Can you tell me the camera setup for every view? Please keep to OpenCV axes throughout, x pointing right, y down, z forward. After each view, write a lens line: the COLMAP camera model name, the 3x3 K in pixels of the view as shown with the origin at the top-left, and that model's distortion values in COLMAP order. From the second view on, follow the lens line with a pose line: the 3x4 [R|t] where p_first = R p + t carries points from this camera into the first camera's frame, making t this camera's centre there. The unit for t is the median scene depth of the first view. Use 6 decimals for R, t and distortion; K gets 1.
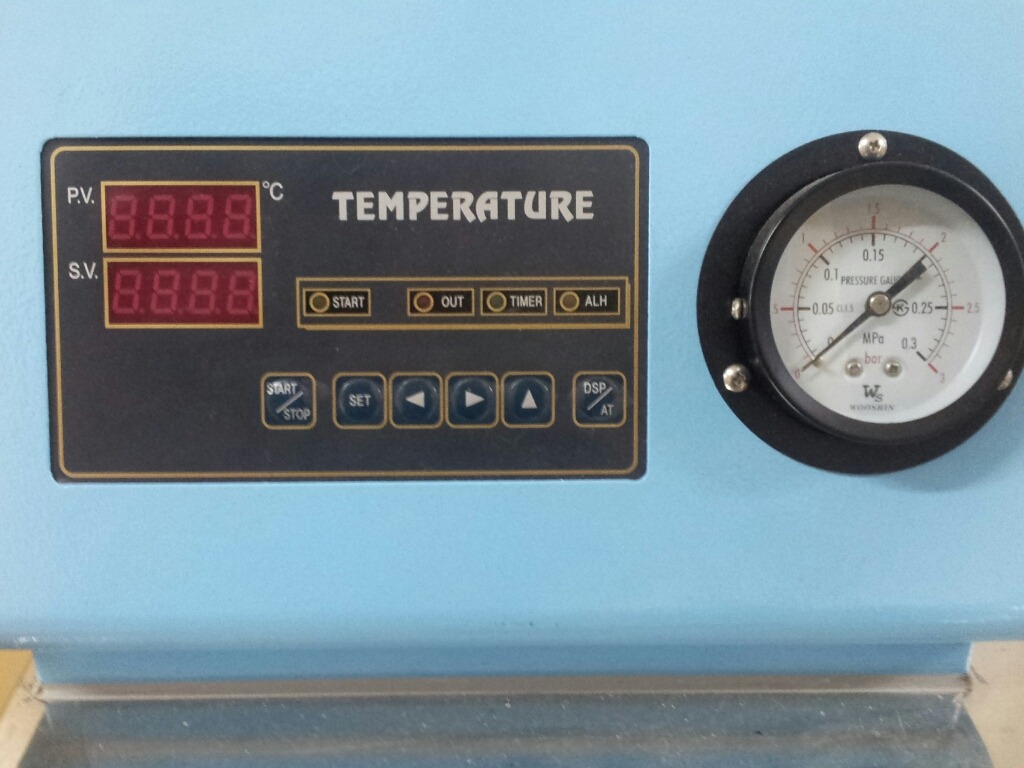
lens RADIAL K [[1117.4, 0, 512.0], [0, 1117.4, 384.0], [0, 0, 1]] dist [0.081194, -0.288865]
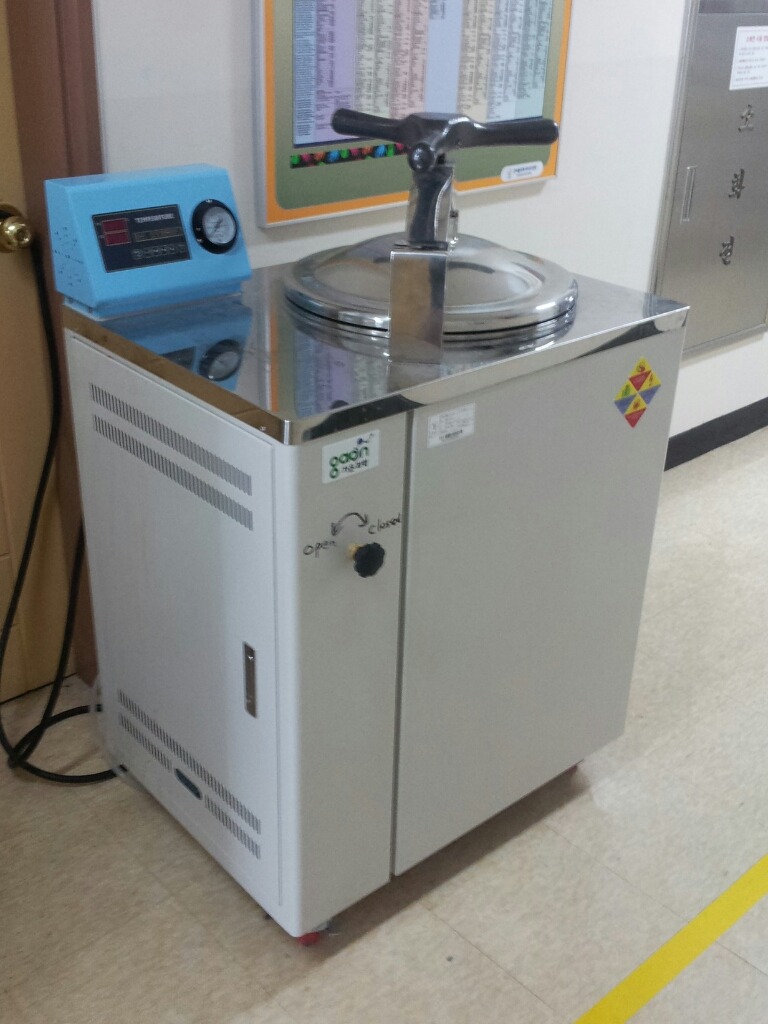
lens RADIAL K [[1117.4, 0, 384.0], [0, 1117.4, 512.0], [0, 0, 1]] dist [0.081194, -0.288865]
pose [[0.775723, -0.272462, 0.569226, -2.979686], [0.268345, 0.958800, 0.093240, 1.134135], [-0.571178, 0.080421, 0.816877, -4.564914]]
